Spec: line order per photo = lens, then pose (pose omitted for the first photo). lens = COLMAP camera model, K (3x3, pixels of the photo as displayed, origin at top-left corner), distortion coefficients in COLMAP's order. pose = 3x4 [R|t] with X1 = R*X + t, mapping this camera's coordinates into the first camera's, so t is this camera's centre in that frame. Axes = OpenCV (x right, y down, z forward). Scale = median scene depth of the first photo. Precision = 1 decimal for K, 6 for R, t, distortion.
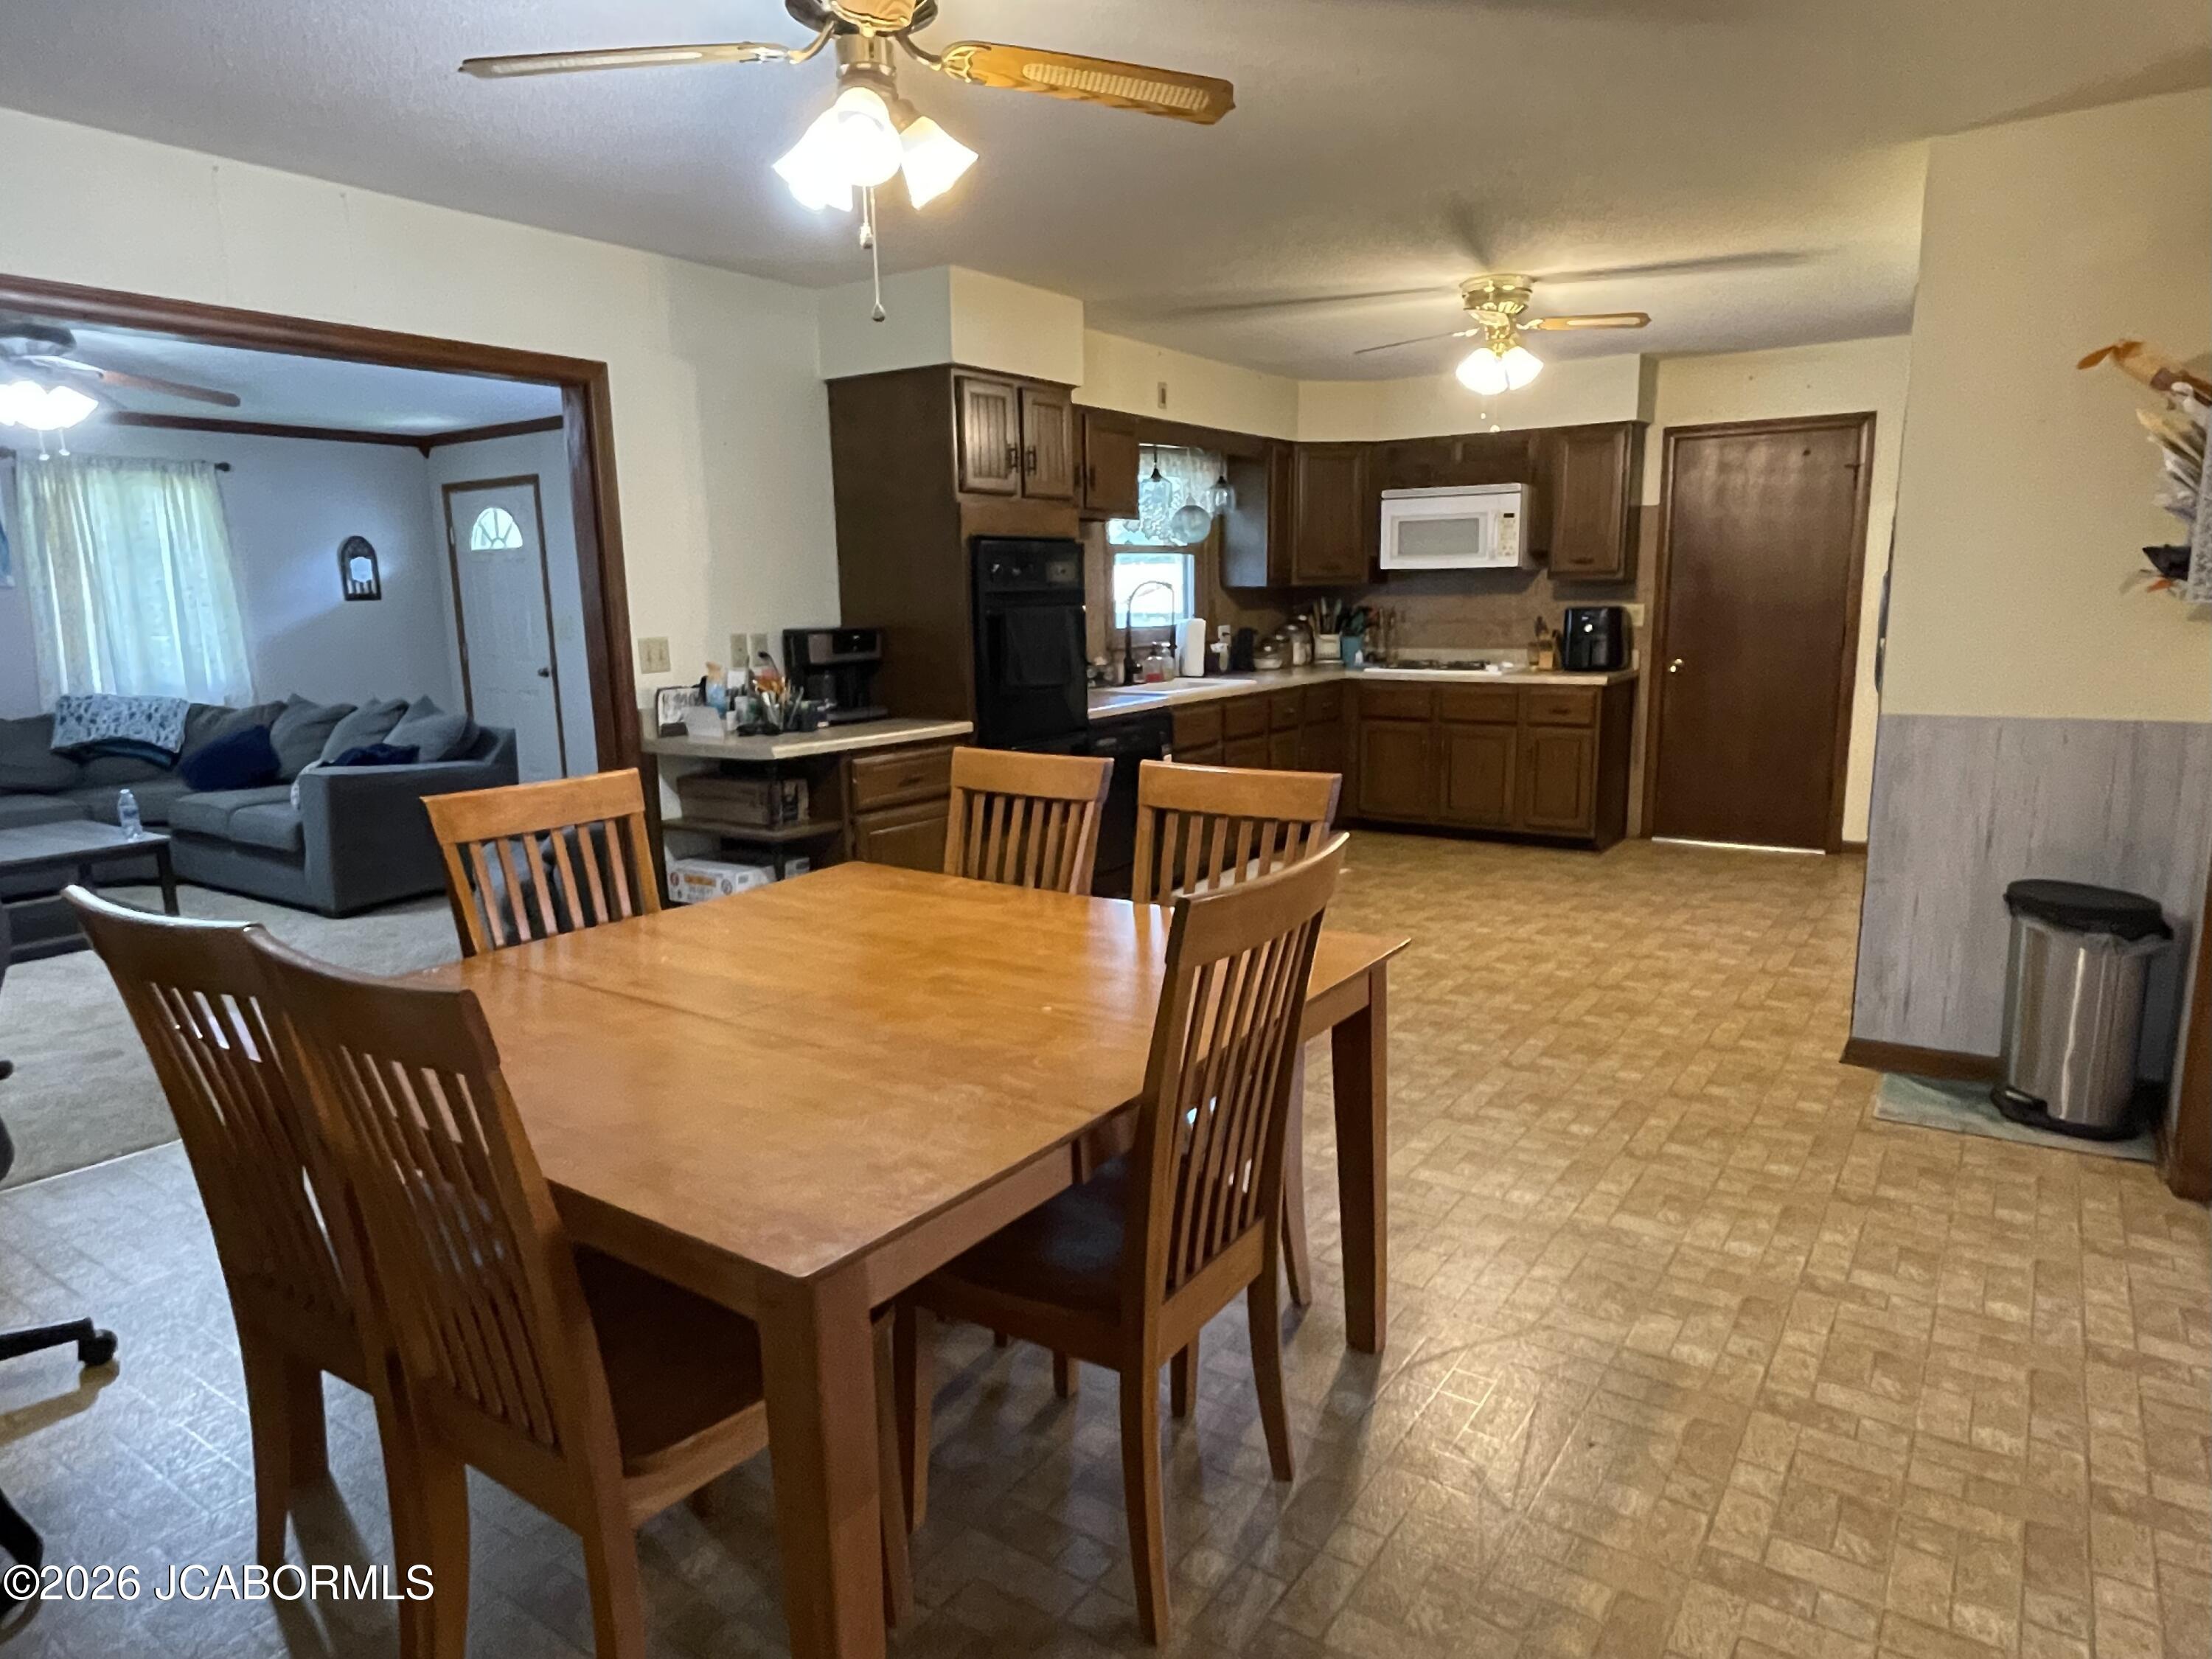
lens RADIAL K [[1323.6, 0, 1107.3], [0, 1323.6, 836.5], [0, 0, 1]] dist [-0.002762, -0.000365]
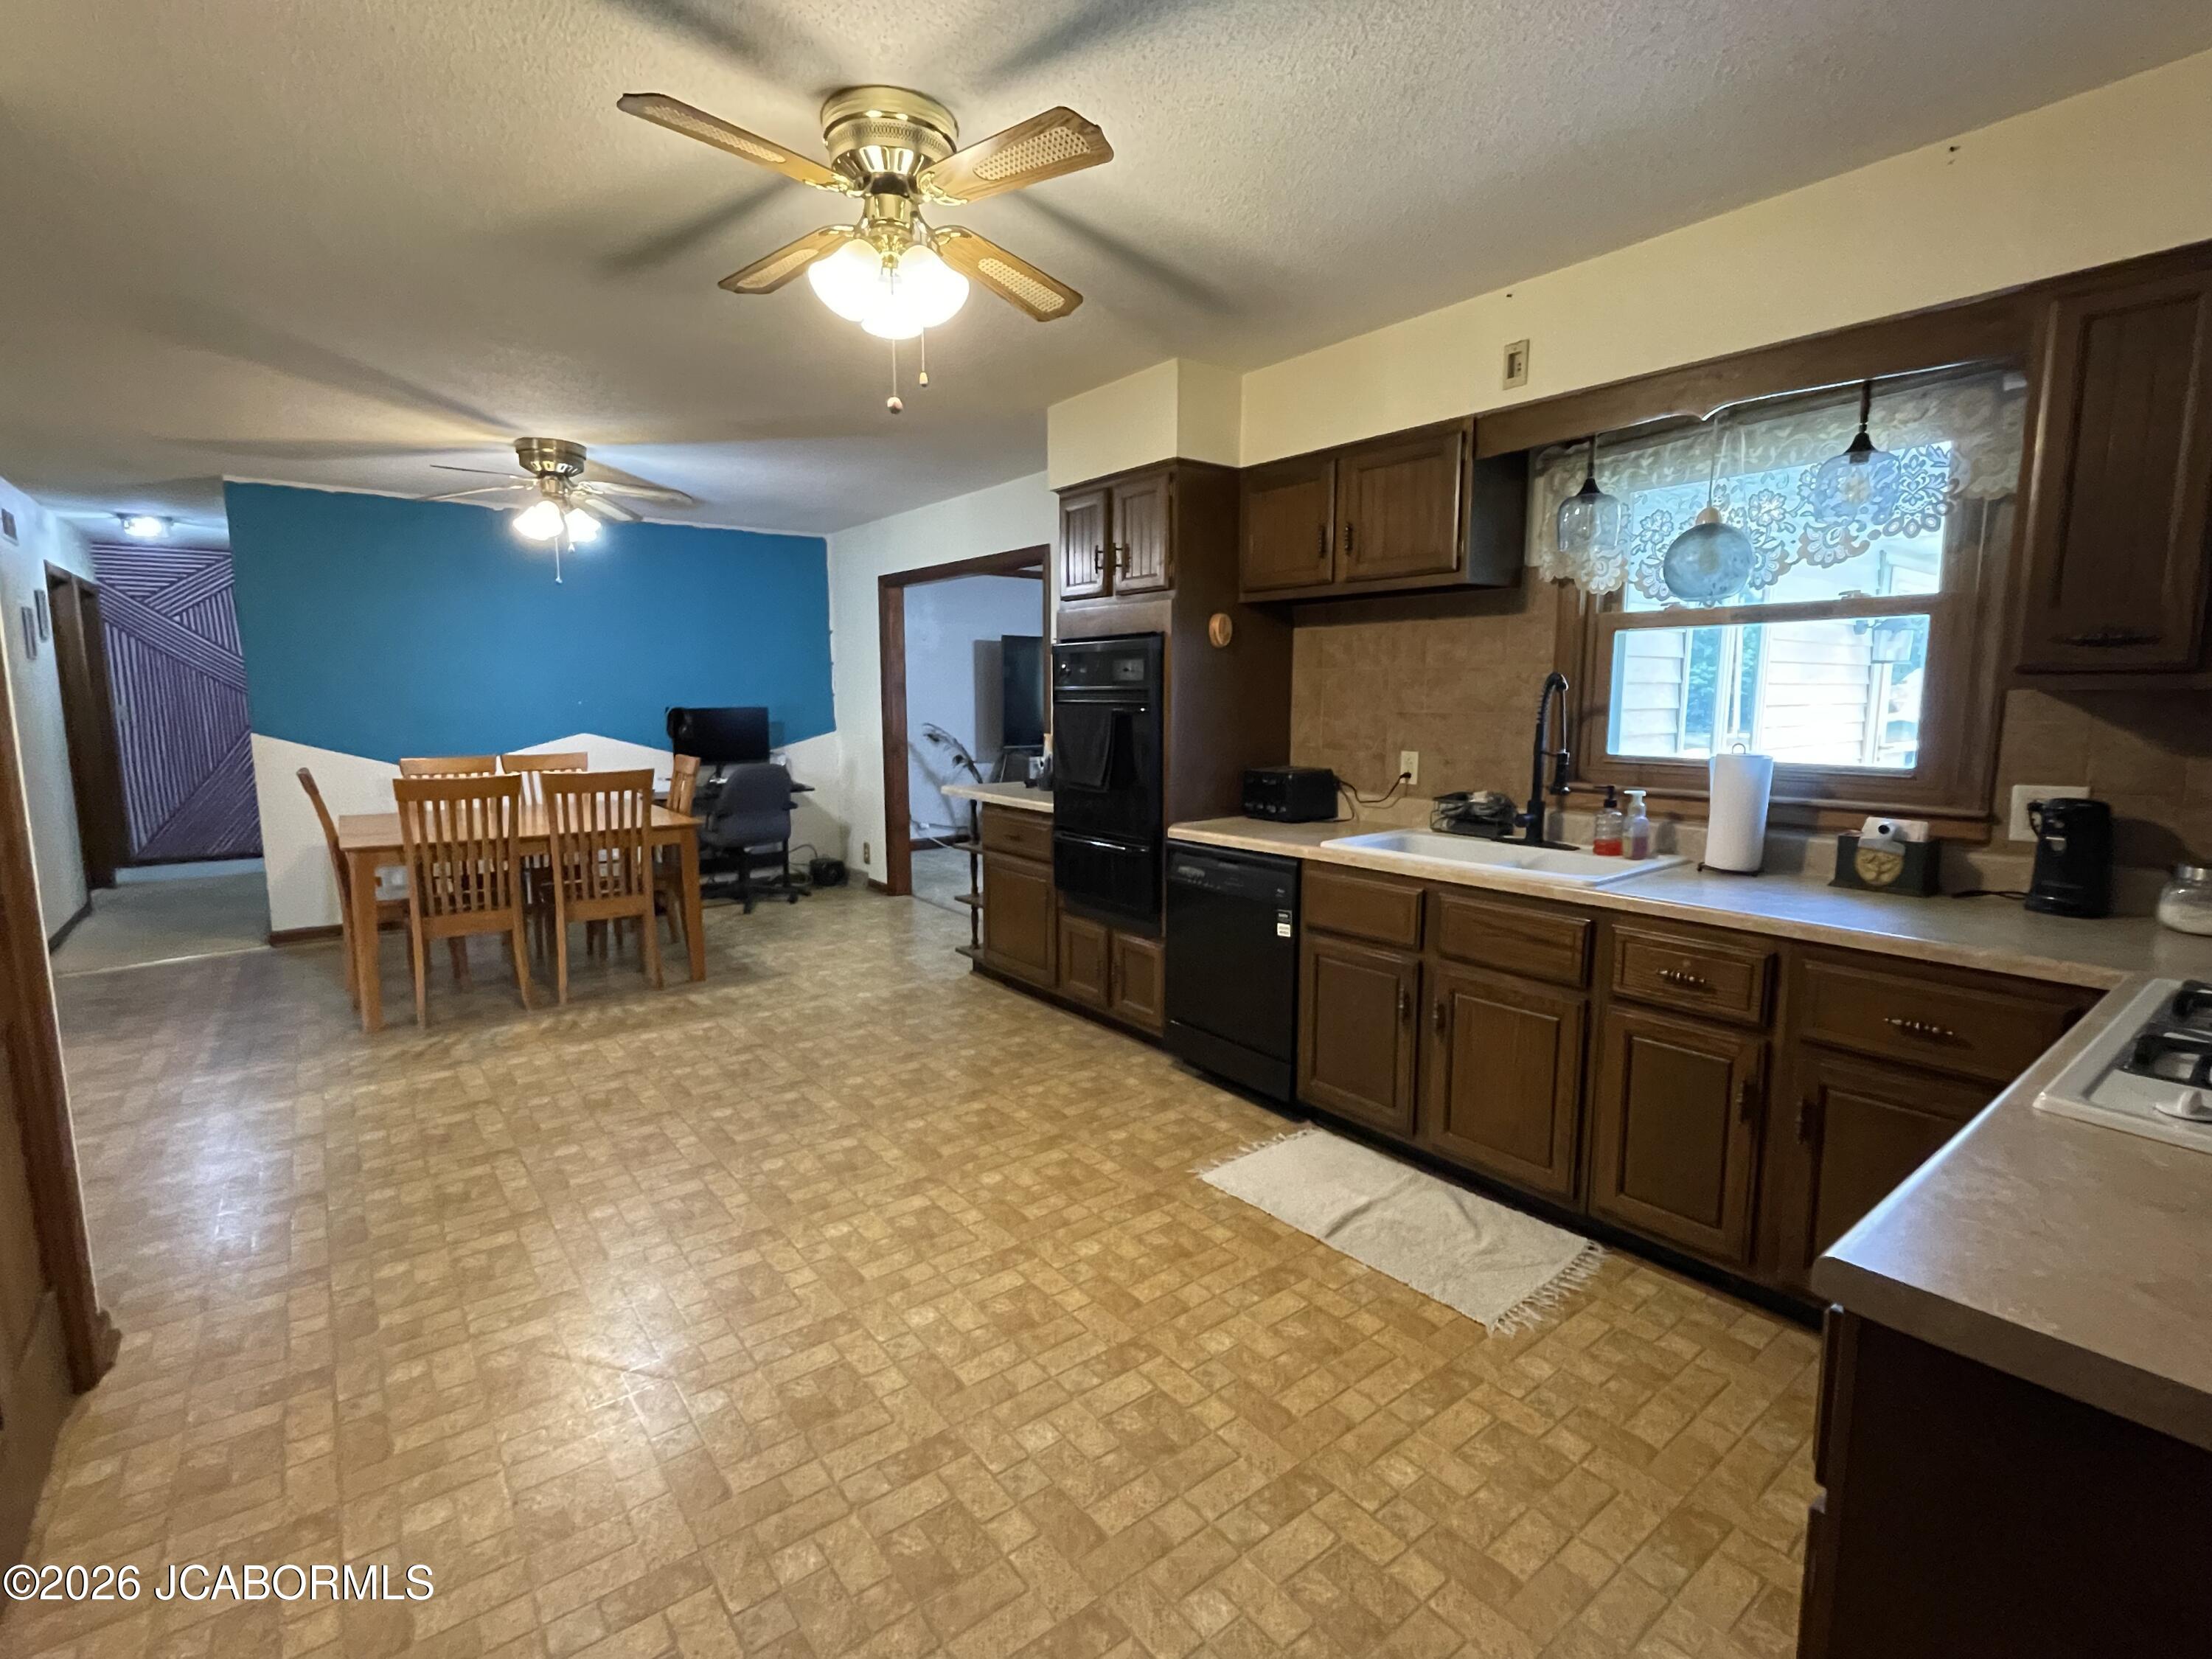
lens RADIAL K [[1028.7, 0, 1100.7], [0, 1028.7, 821.6], [0, 0, 1]] dist [-0.005533, 0.000475]
pose [[-0.301160, 0.141653, -0.942994, 0.489098], [-0.168037, 0.965546, 0.198706, -0.173624], [0.938651, 0.218301, -0.266981, 0.876430]]
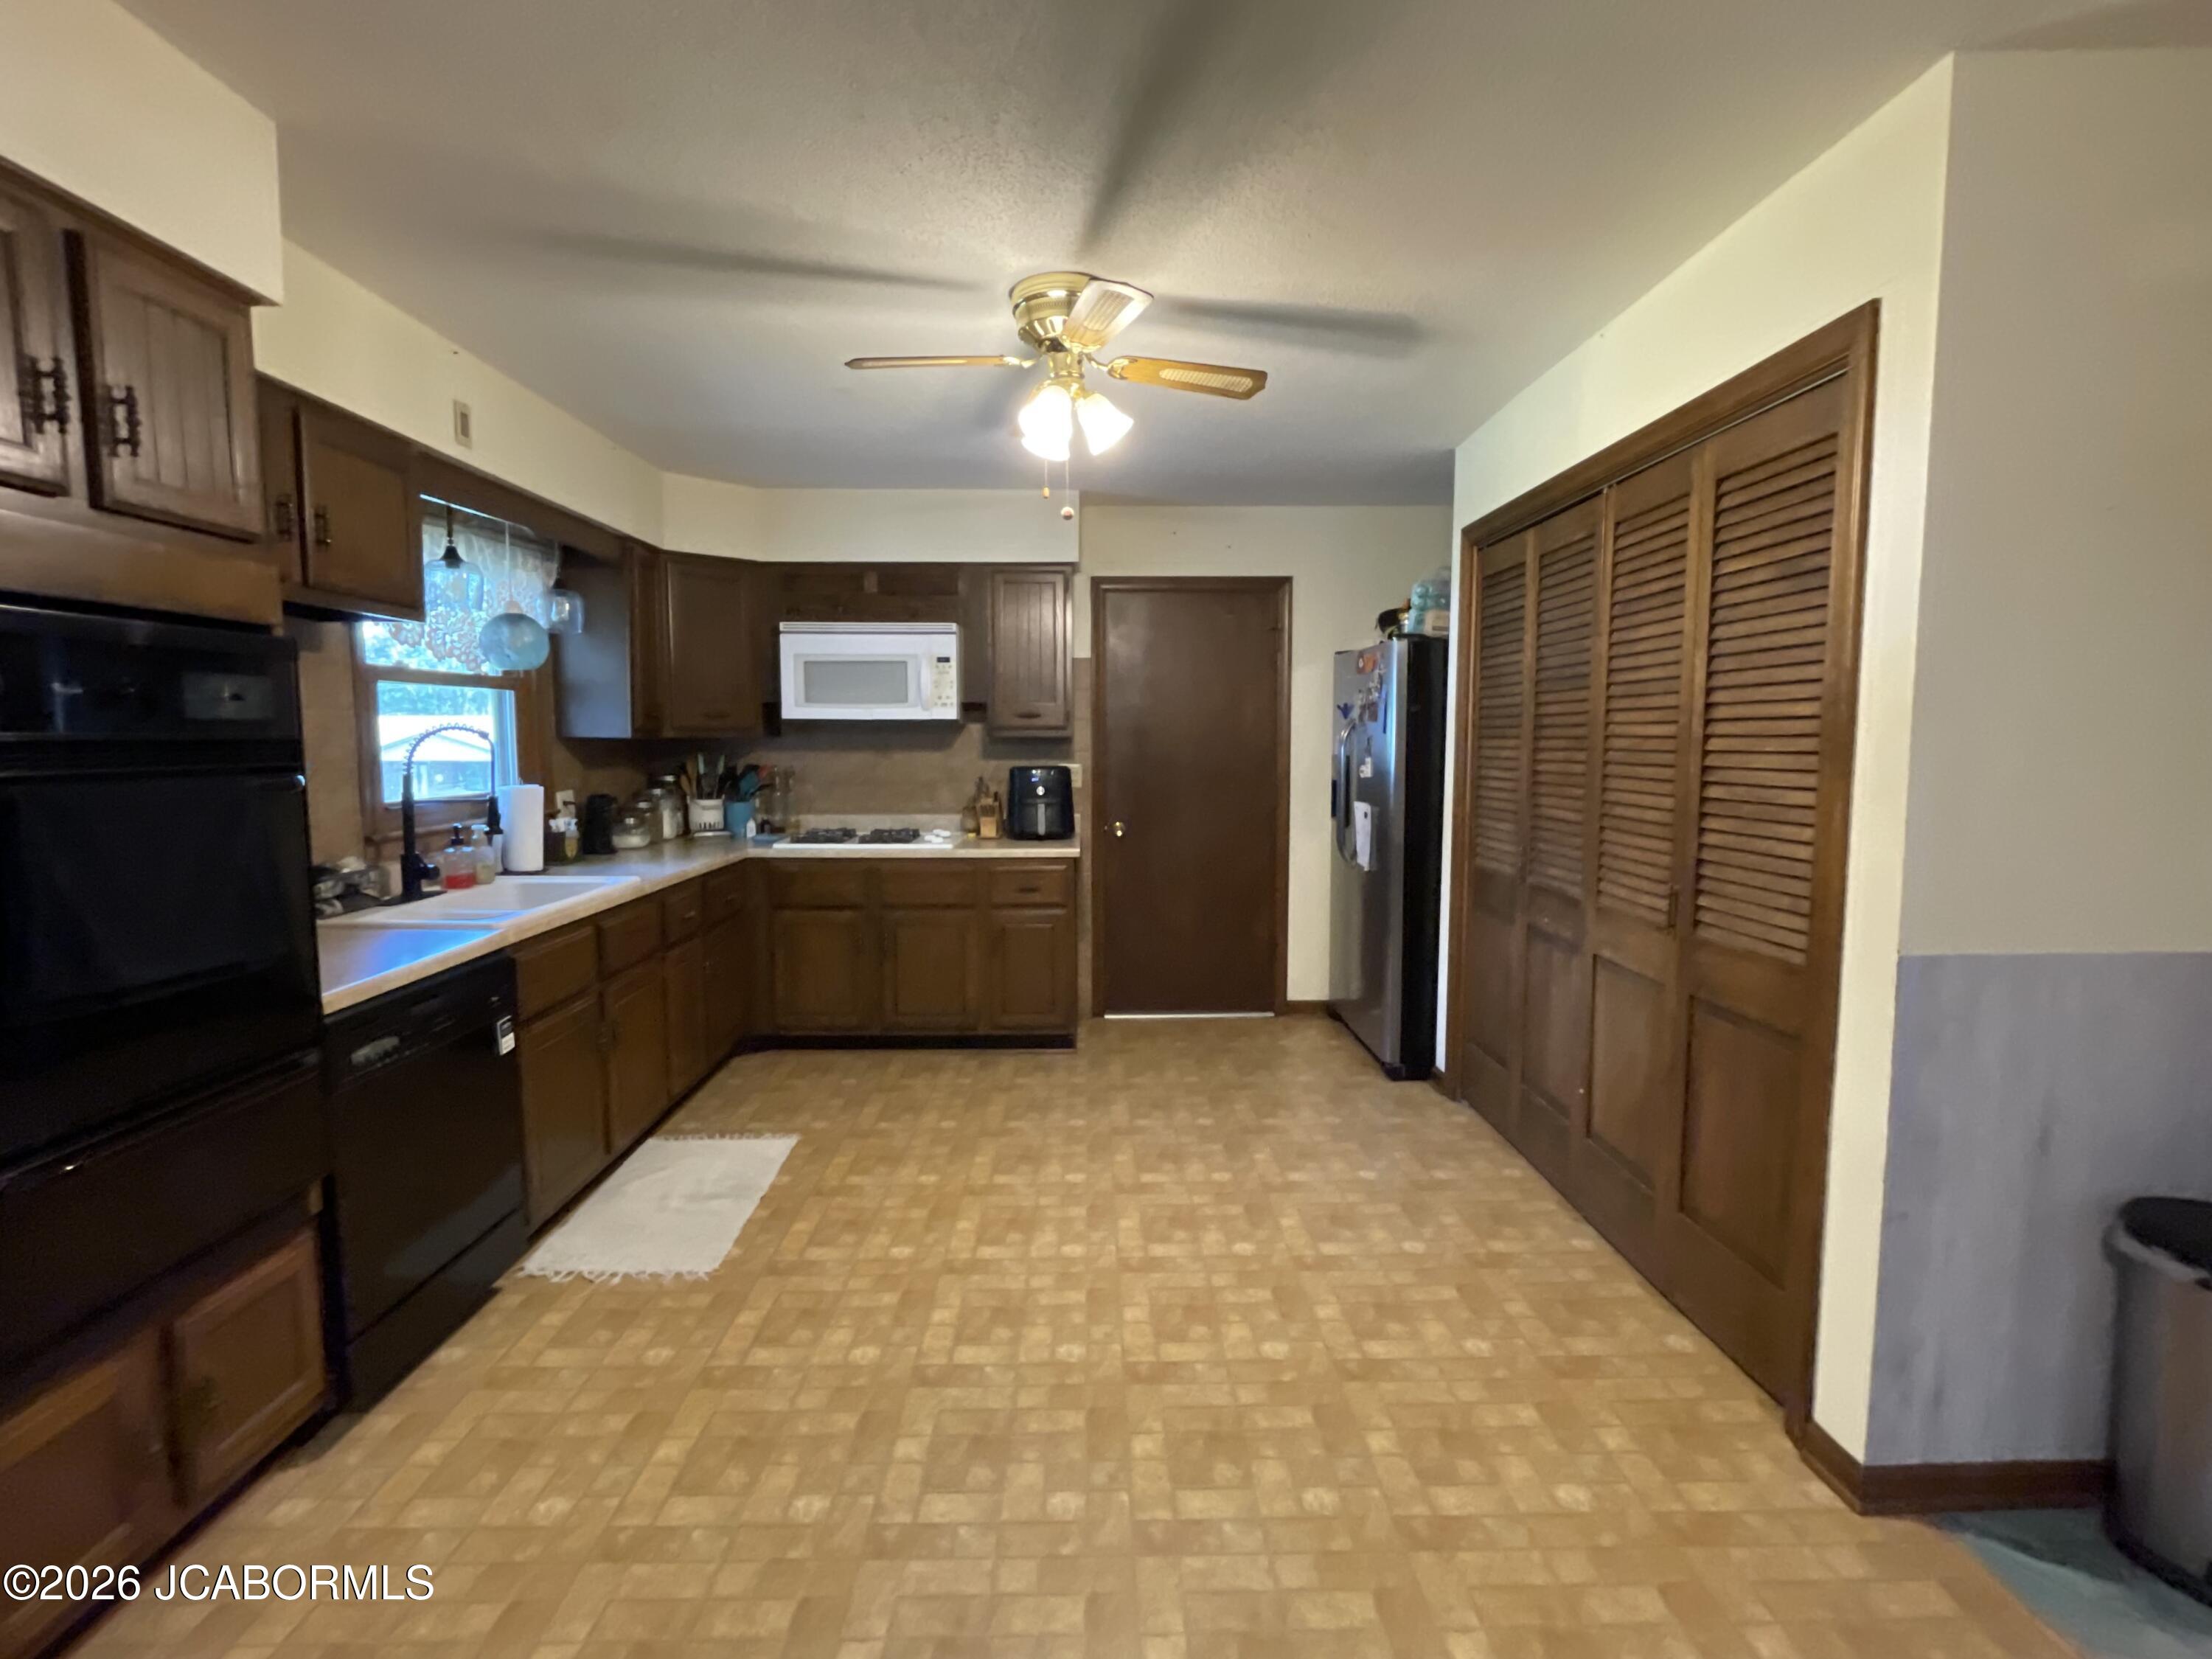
lens RADIAL K [[1028.7, 0, 1102.5], [0, 1028.7, 823.9], [0, 0, 1]] dist [-0.005533, 0.000475]
pose [[0.810741, -0.032538, 0.584501, -0.000727], [0.094515, 0.992630, -0.075840, -0.078686], [-0.577725, 0.116731, 0.807841, 0.420241]]
